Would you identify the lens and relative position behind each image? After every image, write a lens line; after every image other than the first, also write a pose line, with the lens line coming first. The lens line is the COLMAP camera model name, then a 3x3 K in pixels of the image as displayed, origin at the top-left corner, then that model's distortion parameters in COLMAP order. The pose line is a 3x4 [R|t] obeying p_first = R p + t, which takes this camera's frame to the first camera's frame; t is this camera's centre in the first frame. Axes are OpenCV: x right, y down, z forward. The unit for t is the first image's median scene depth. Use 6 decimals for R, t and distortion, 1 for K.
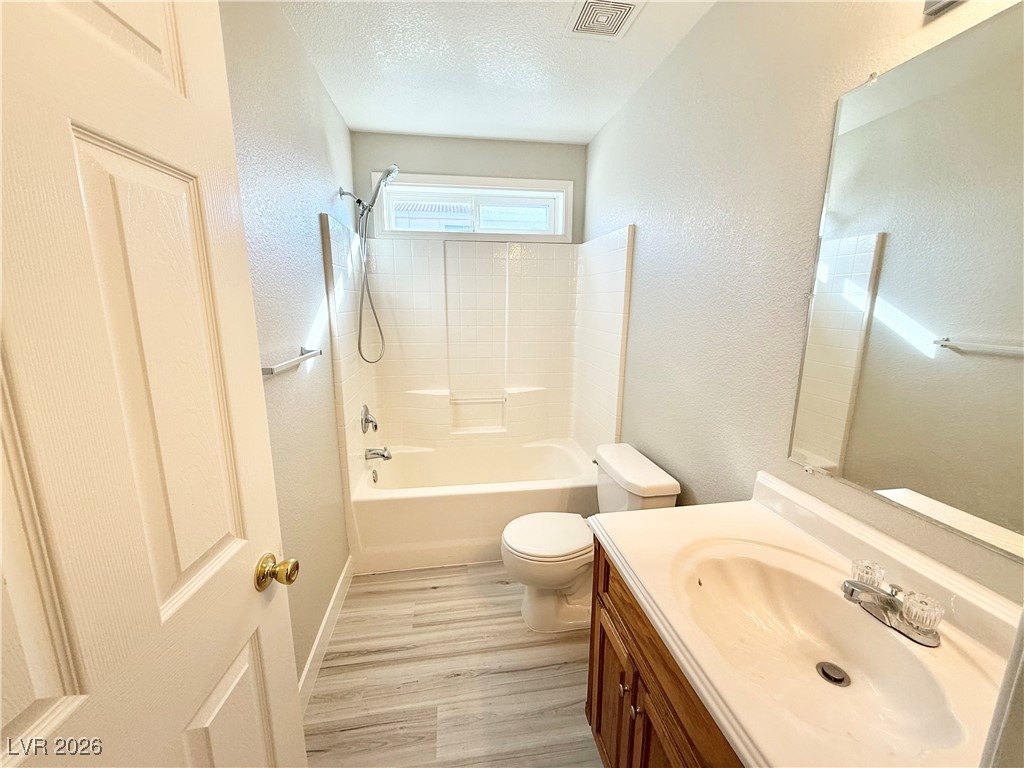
lens RADIAL K [[408.8, 0, 512.0], [0, 408.8, 384.0], [0, 0, 1]] dist [-0.000766, -0.000190]
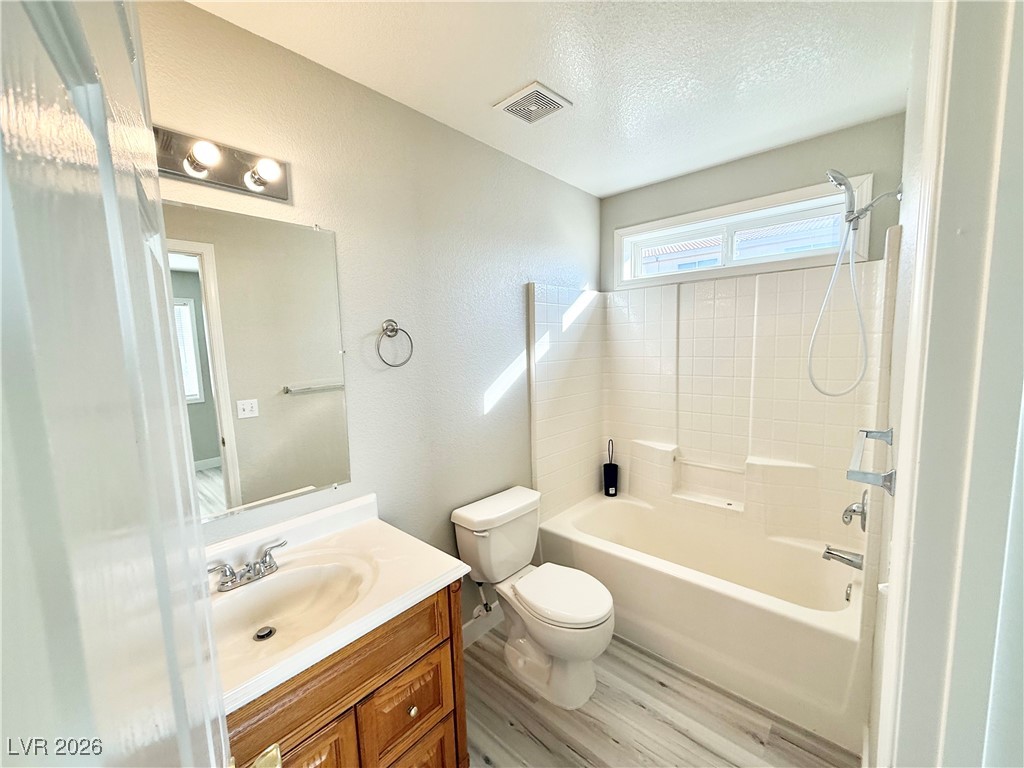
lens RADIAL K [[408.8, 0, 512.0], [0, 408.8, 384.0], [0, 0, 1]] dist [-0.000766, -0.000190]
pose [[0.633026, 0.055391, -0.772146, 0.314628], [-0.123841, 0.991837, -0.030378, -0.049984], [0.764160, 0.114853, 0.634719, 0.150202]]
